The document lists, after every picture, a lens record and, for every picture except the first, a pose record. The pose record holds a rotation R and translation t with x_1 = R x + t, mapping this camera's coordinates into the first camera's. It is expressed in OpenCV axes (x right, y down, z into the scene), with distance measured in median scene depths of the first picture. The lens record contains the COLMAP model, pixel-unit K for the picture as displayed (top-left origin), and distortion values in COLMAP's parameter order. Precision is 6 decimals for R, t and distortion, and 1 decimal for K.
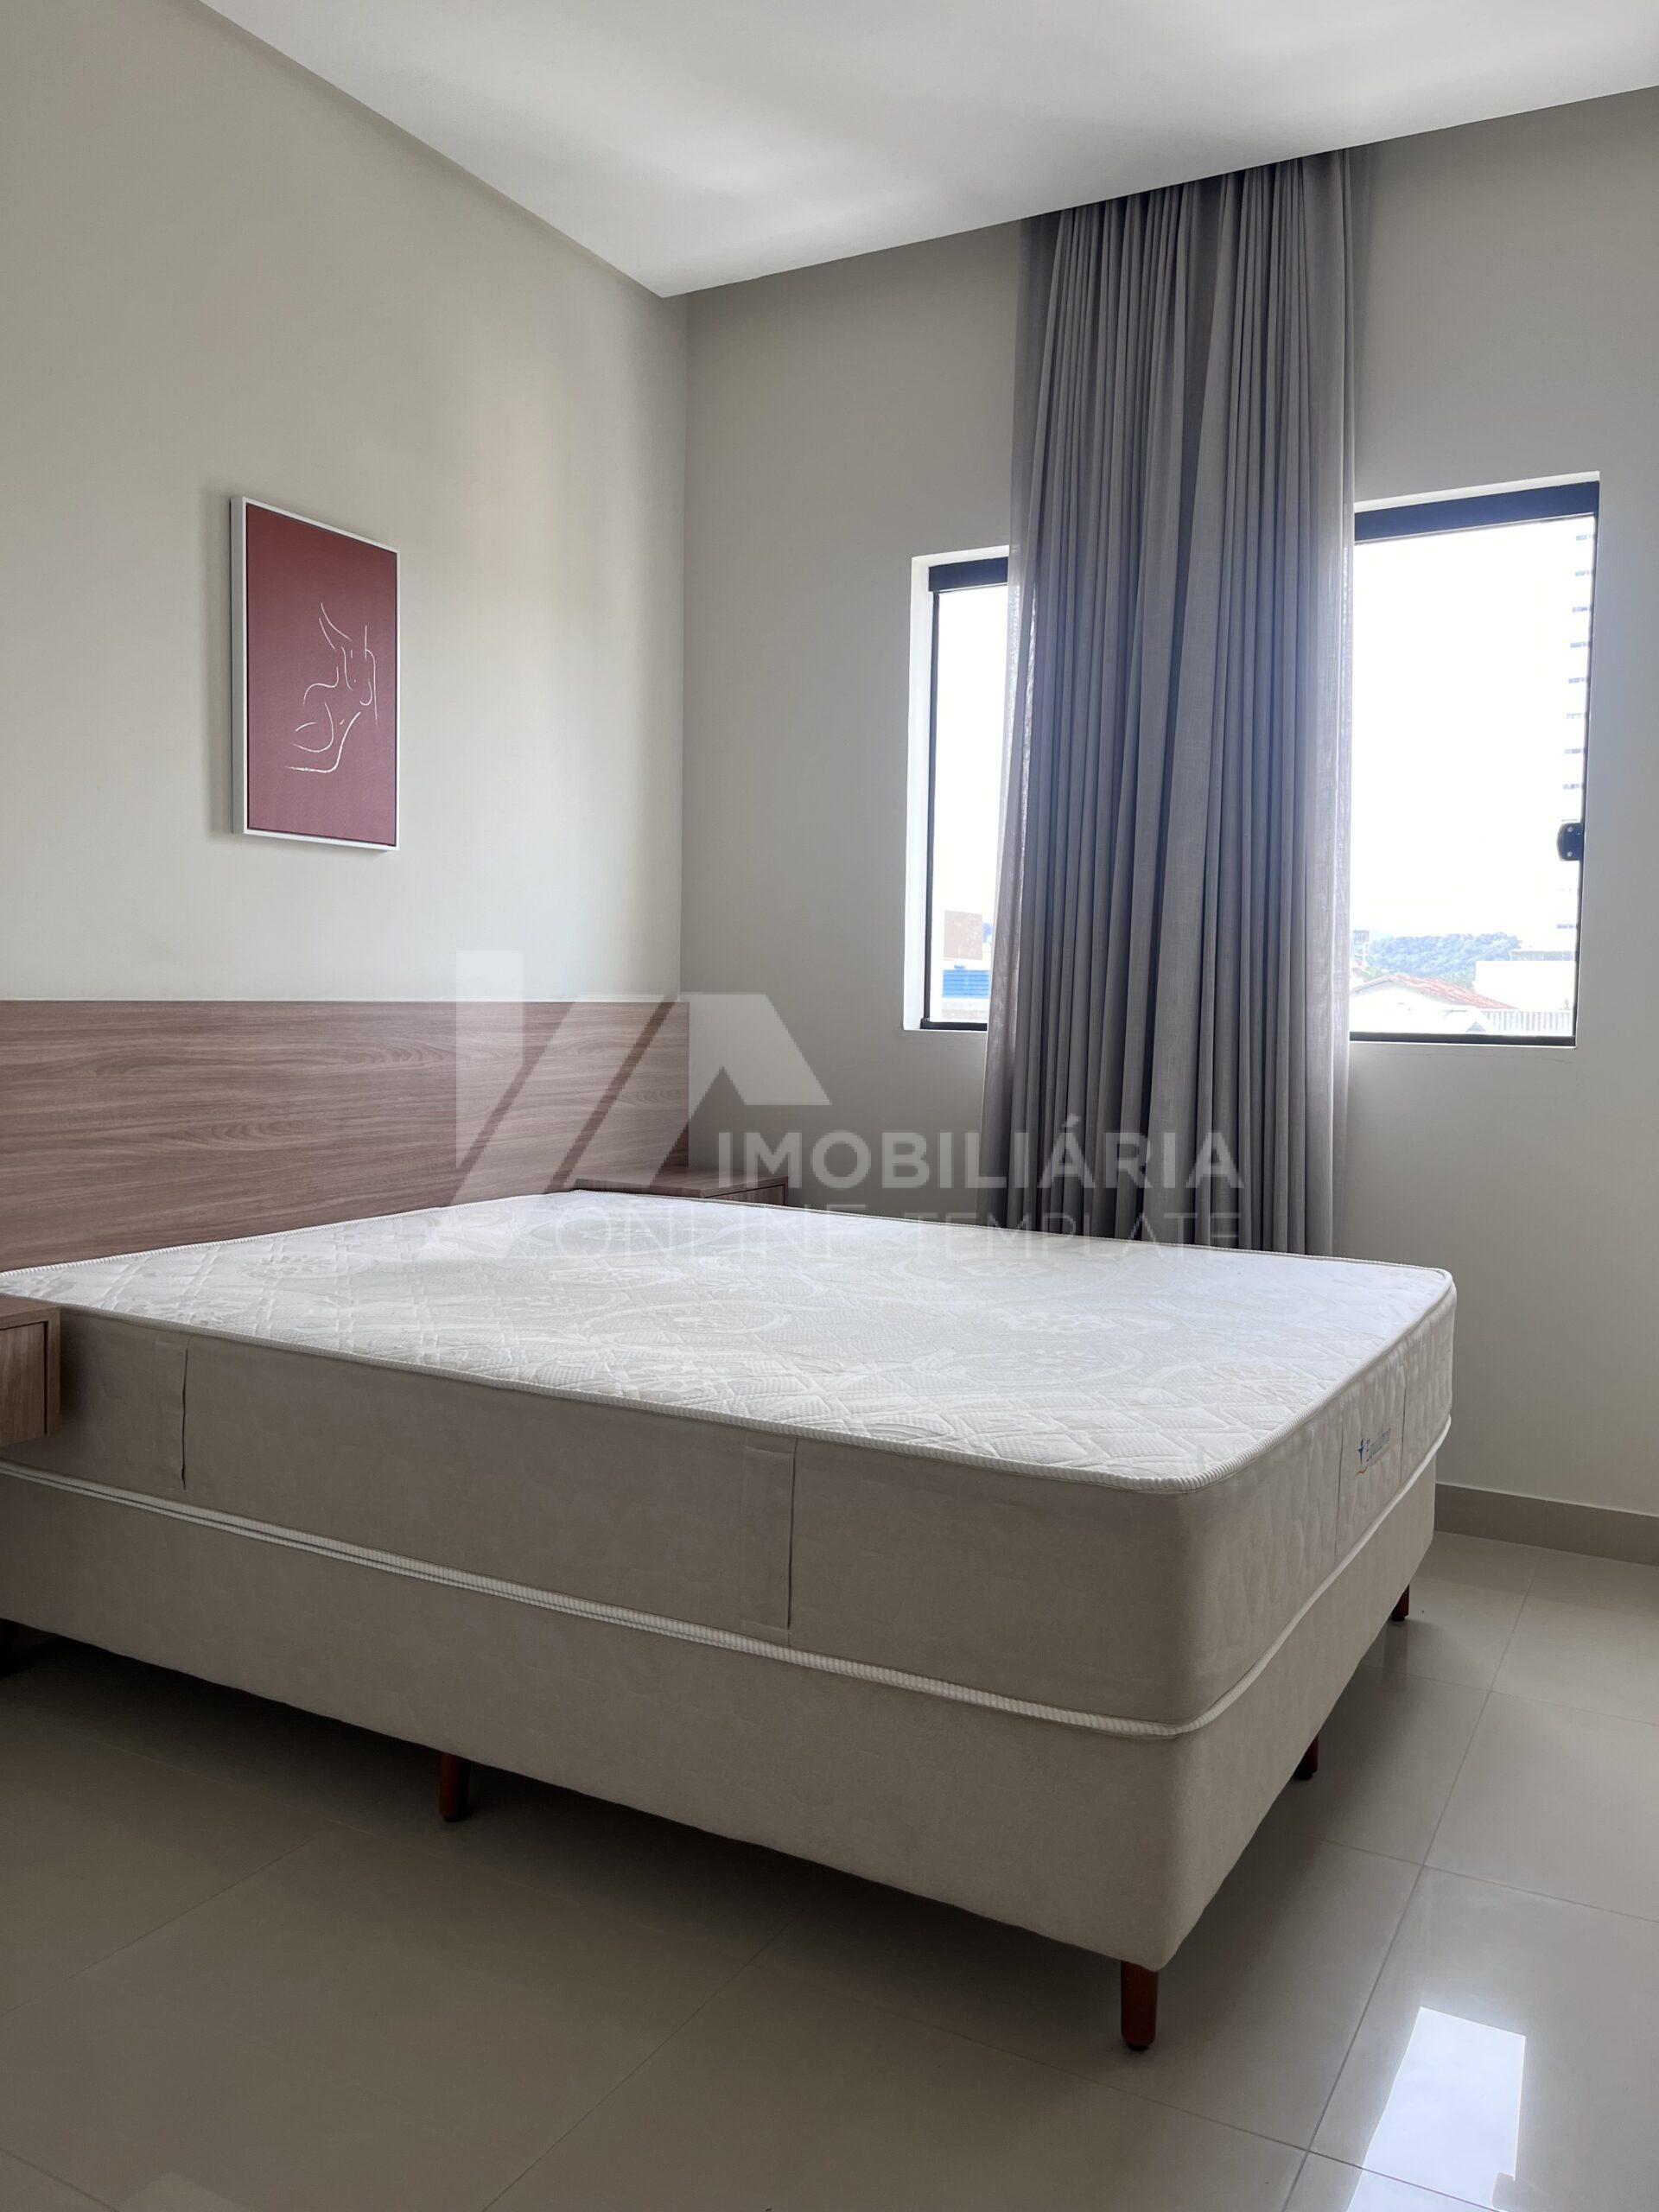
lens RADIAL K [[1699.9, 0, 827.0], [0, 1699.9, 1108.8], [0, 0, 1]] dist [0.045438, -0.049286]
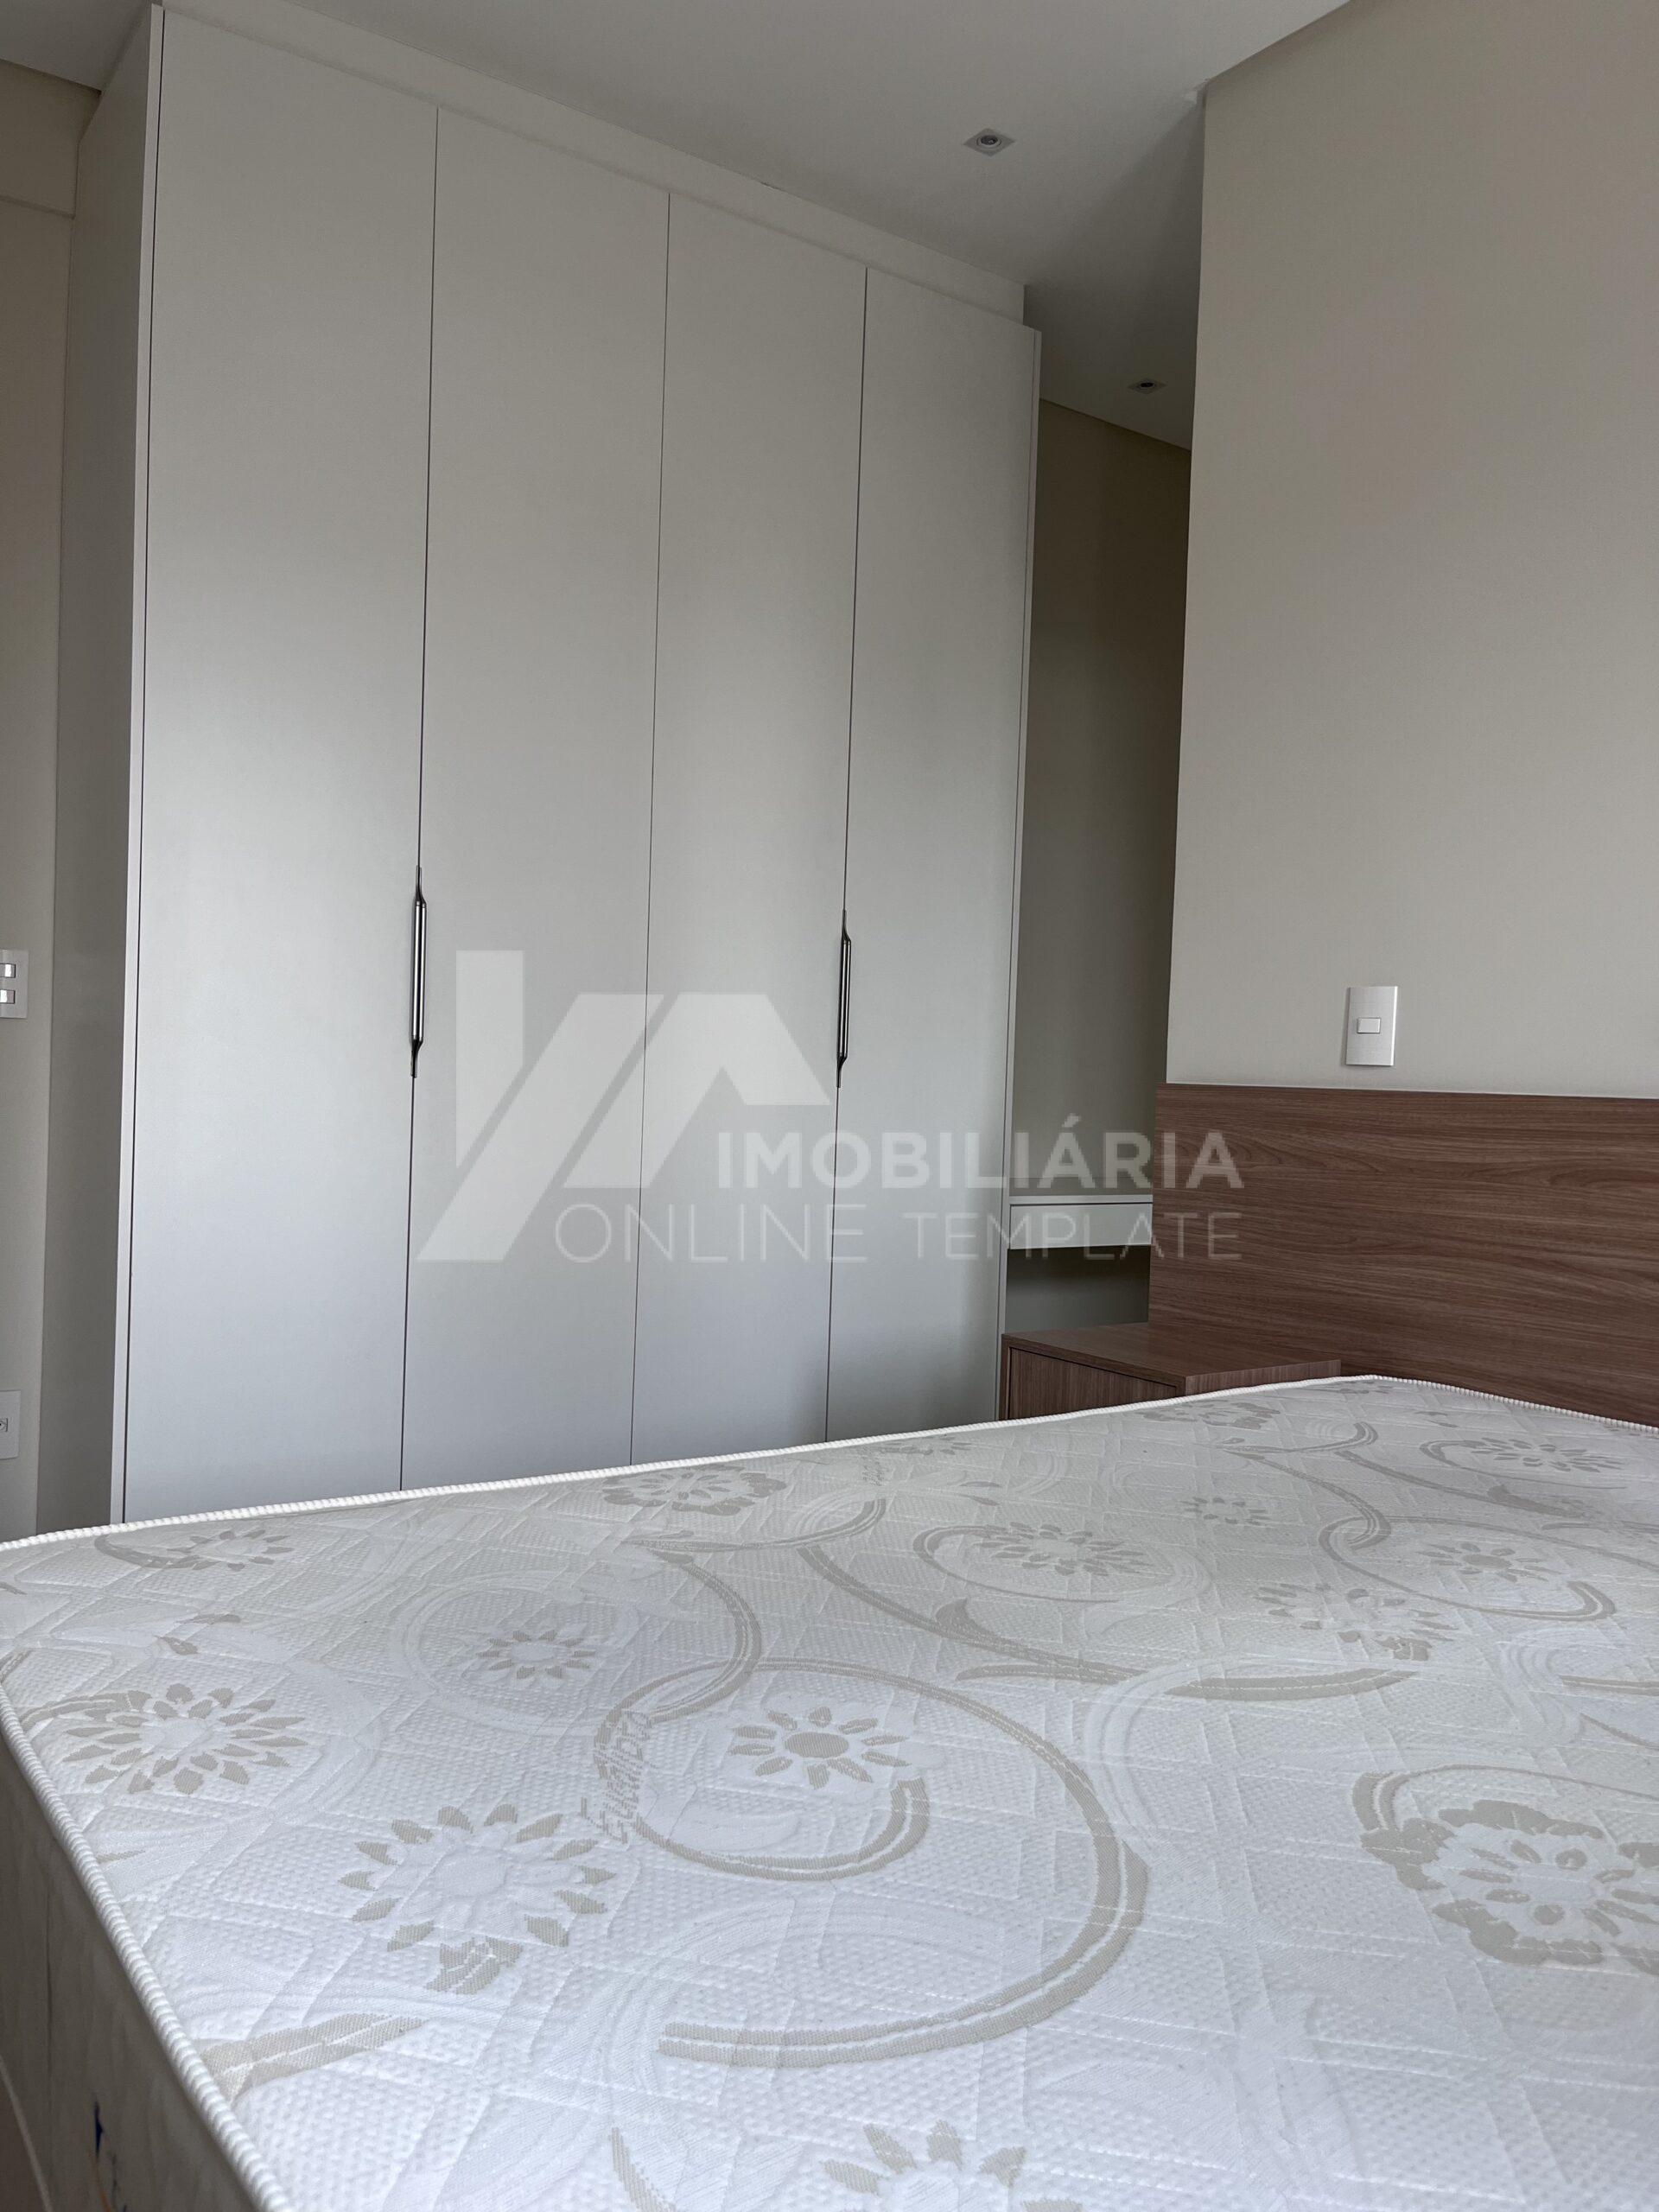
lens RADIAL K [[1699.9, 0, 828.9], [0, 1699.9, 1103.9], [0, 0, 1]] dist [0.045438, -0.049286]
pose [[-0.450822, -0.002250, -0.892611, 0.479468], [-0.090241, 0.994988, 0.043069, -0.063272], [0.888041, 0.099967, -0.448766, 1.060277]]
